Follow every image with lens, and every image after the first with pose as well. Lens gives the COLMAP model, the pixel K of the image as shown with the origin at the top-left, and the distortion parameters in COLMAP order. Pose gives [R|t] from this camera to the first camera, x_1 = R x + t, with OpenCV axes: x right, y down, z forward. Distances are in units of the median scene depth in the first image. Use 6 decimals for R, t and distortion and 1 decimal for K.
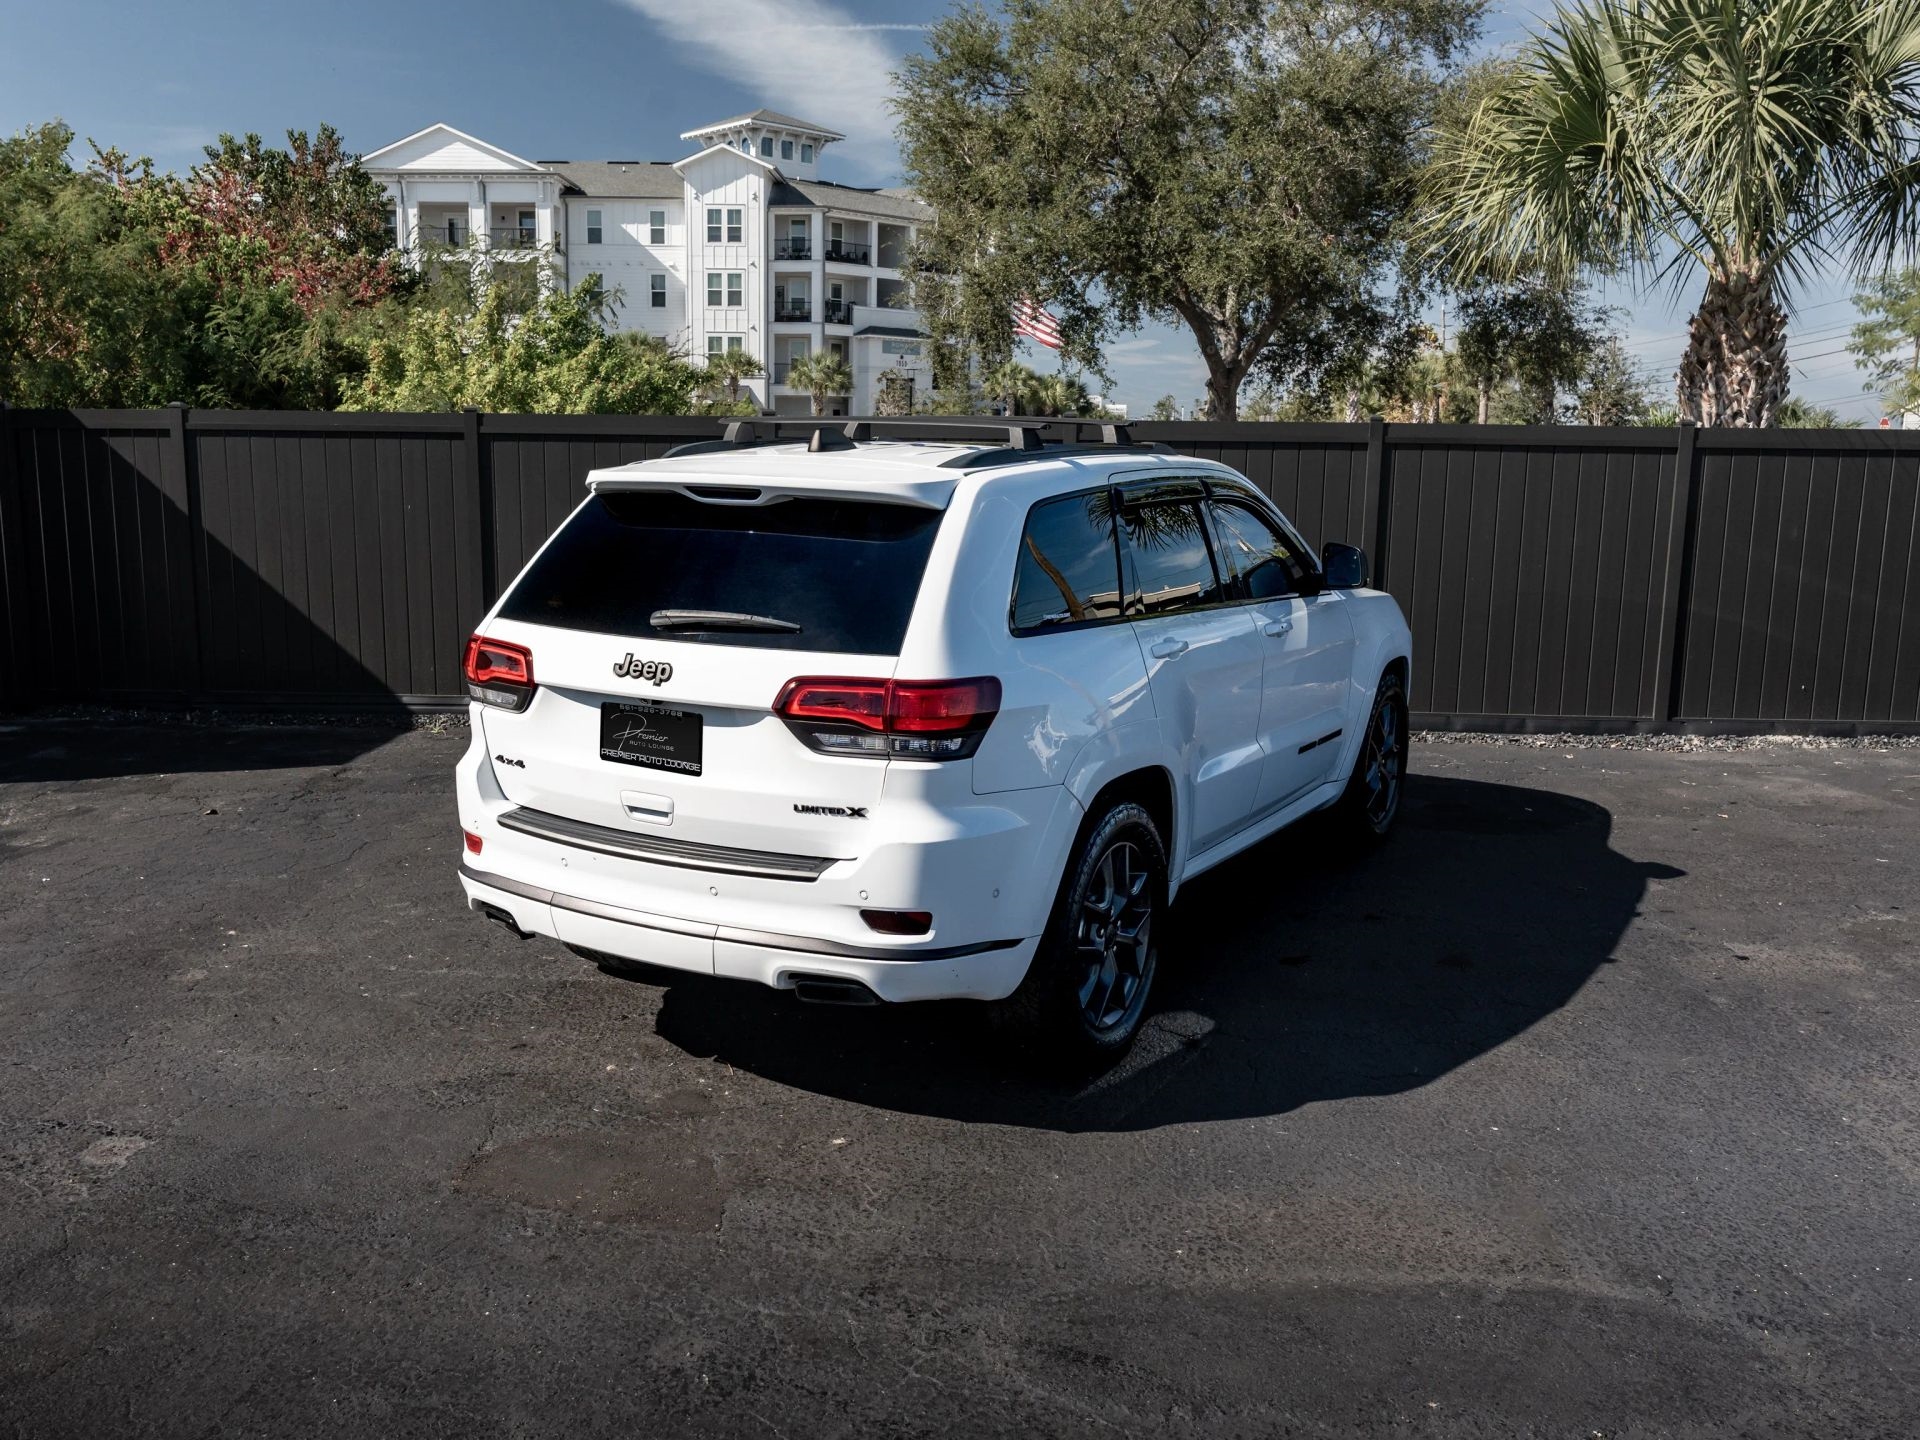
lens RADIAL K [[1633.2, 0, 922.7], [0, 1633.2, 748.8], [0, 0, 1]] dist [0.007749, -0.016135]
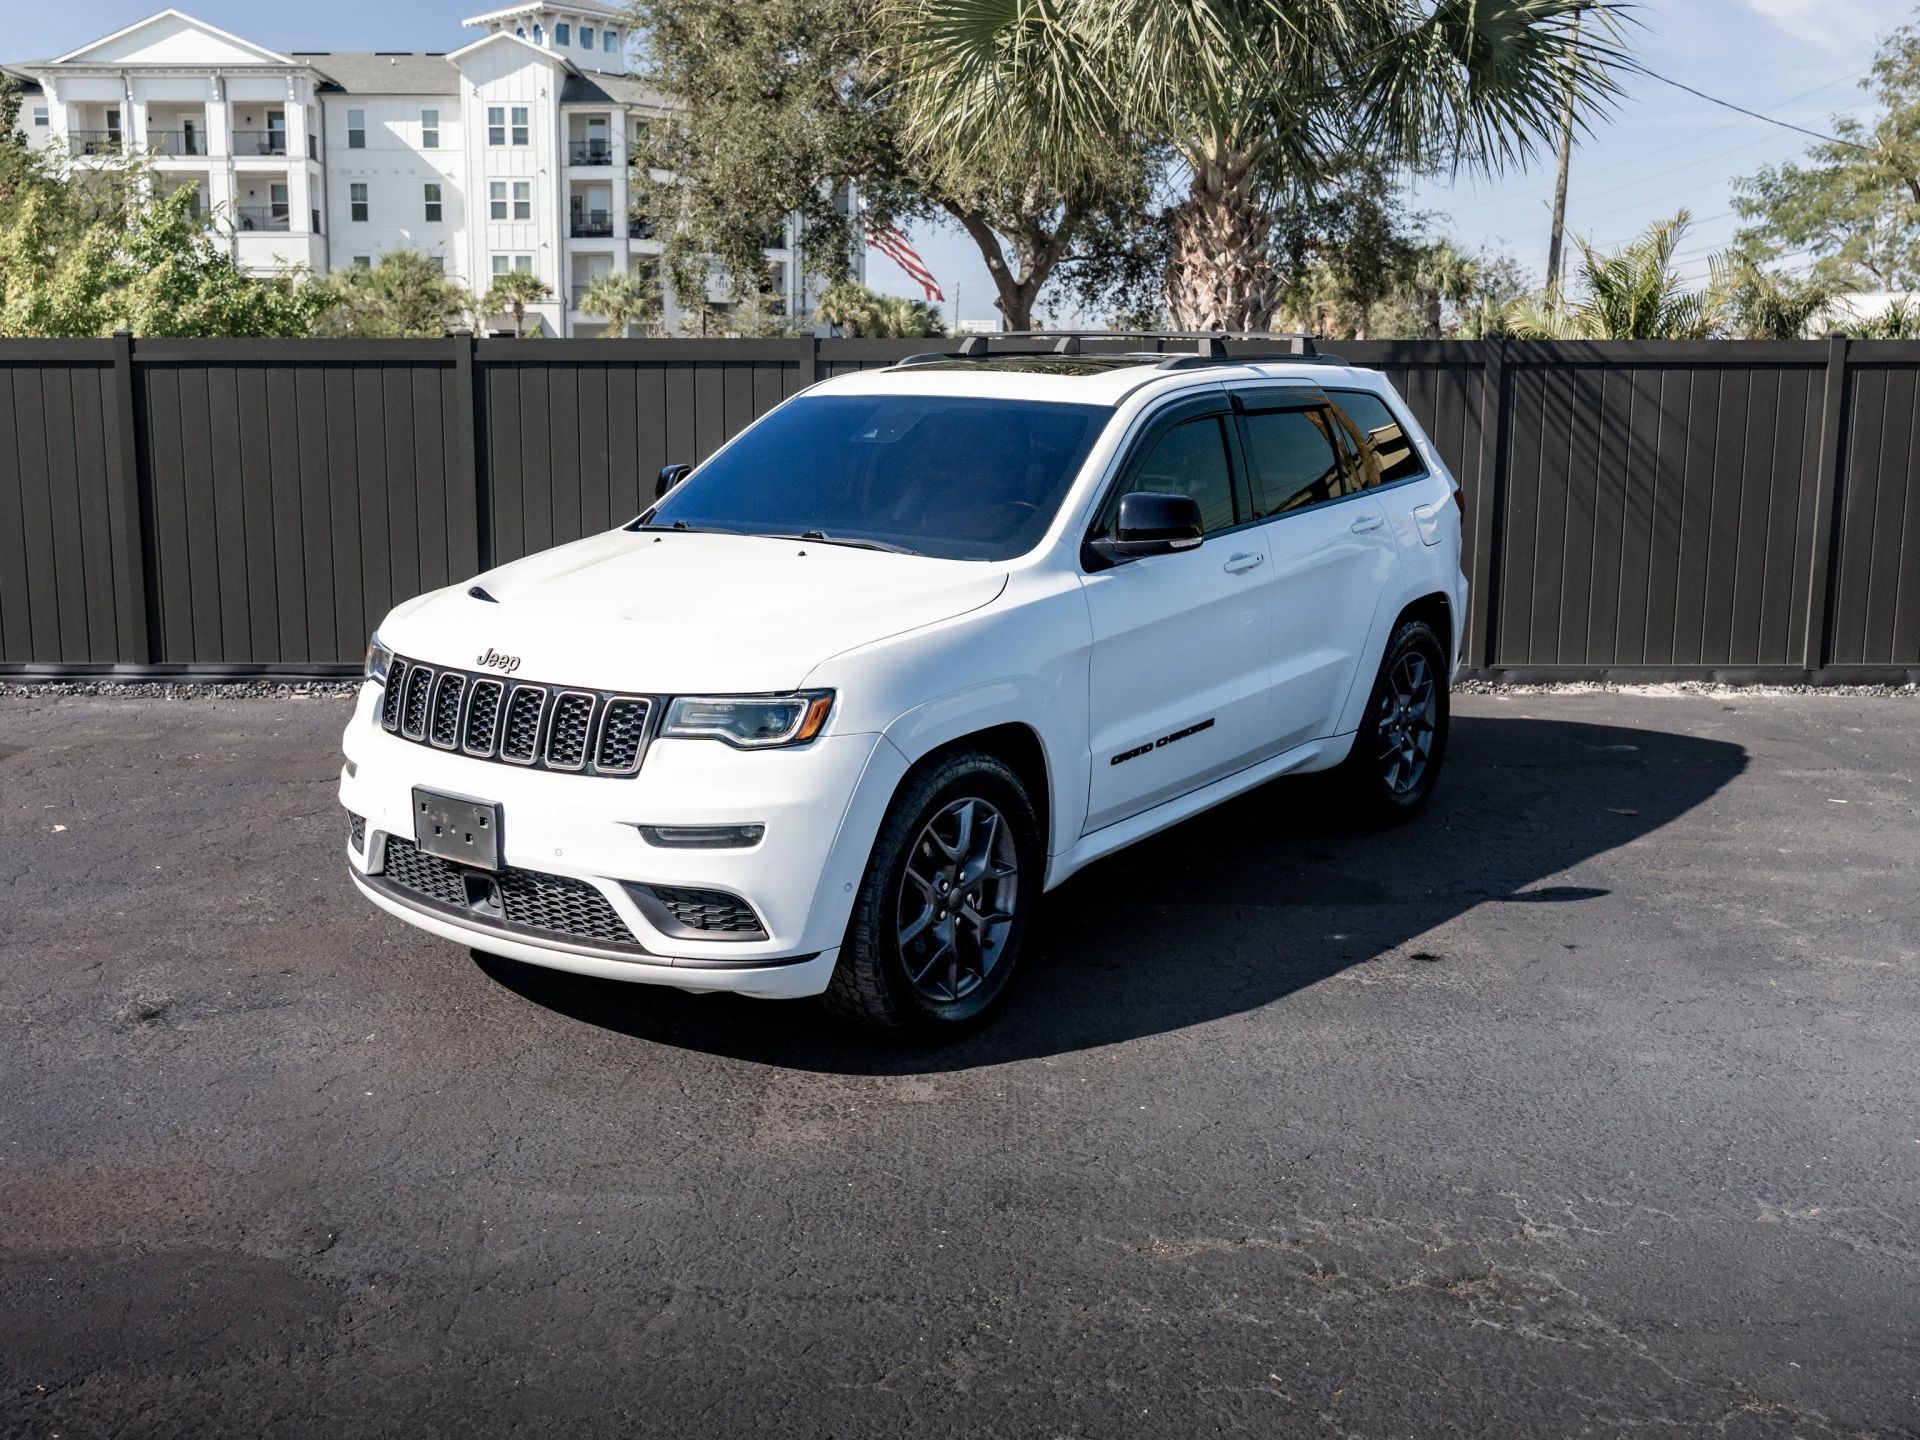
lens RADIAL K [[1908.8, 0, 874.5], [0, 1908.8, 718.9], [0, 0, 1]] dist [-0.001857, -0.003156]
pose [[0.999319, -0.016423, 0.033040, 0.099396], [0.016694, 0.999829, -0.007945, 0.005902], [-0.032904, 0.008491, 0.999422, -0.013090]]
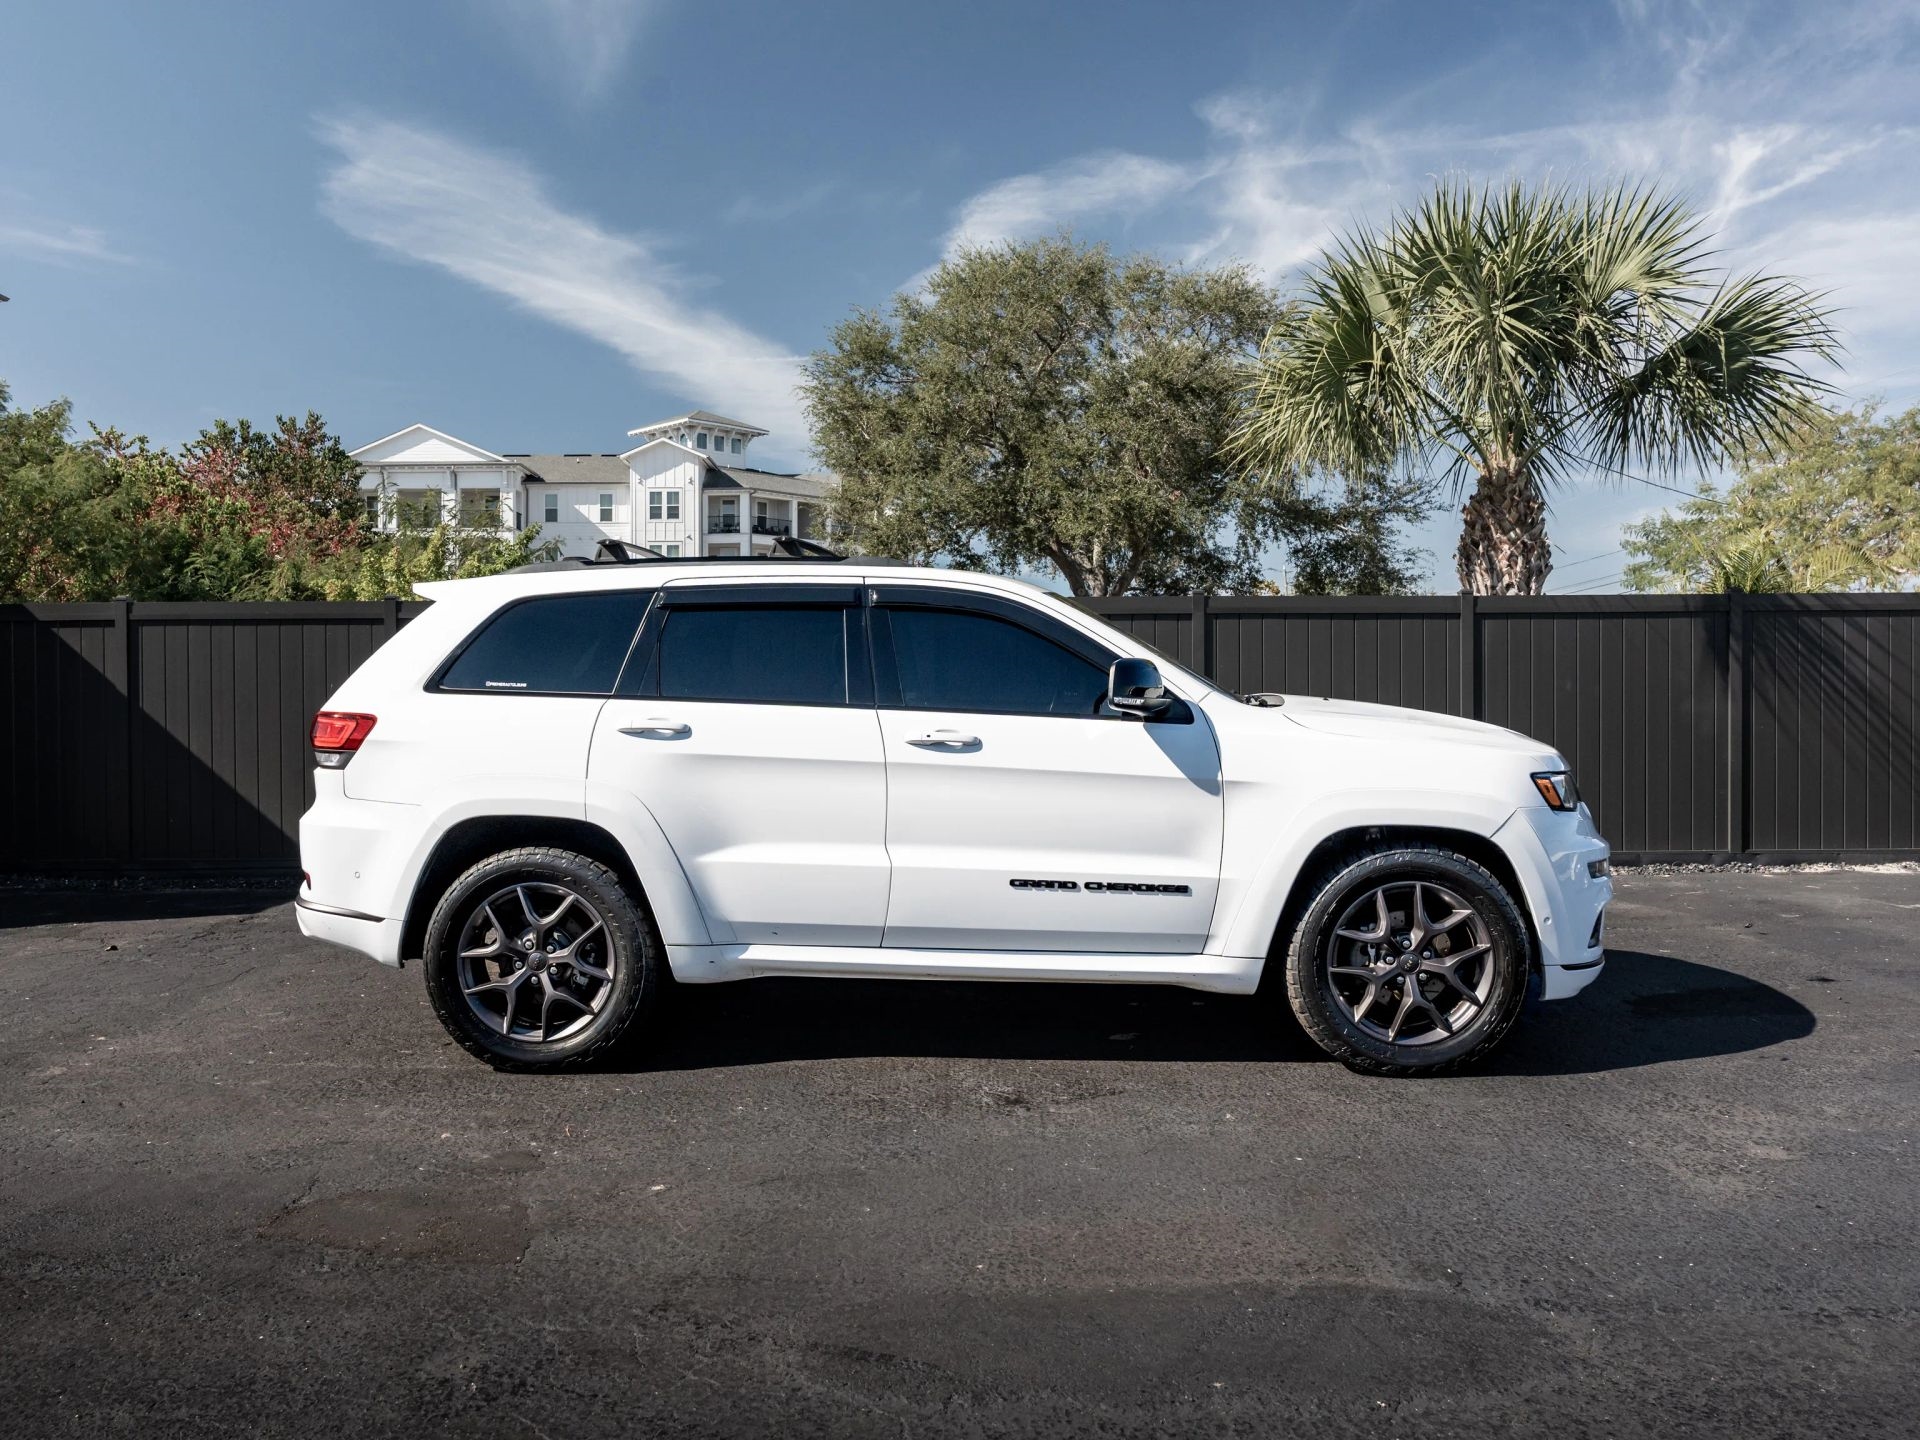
lens RADIAL K [[1458.0, 0, 903.2], [0, 1458.0, 718.5], [0, 0, 1]] dist [-0.003856, -0.009376]
pose [[0.999050, -0.017661, 0.039839, 0.011306], [0.024111, 0.985539, -0.167726, 0.017600], [-0.036301, 0.168527, 0.985028, 0.009127]]
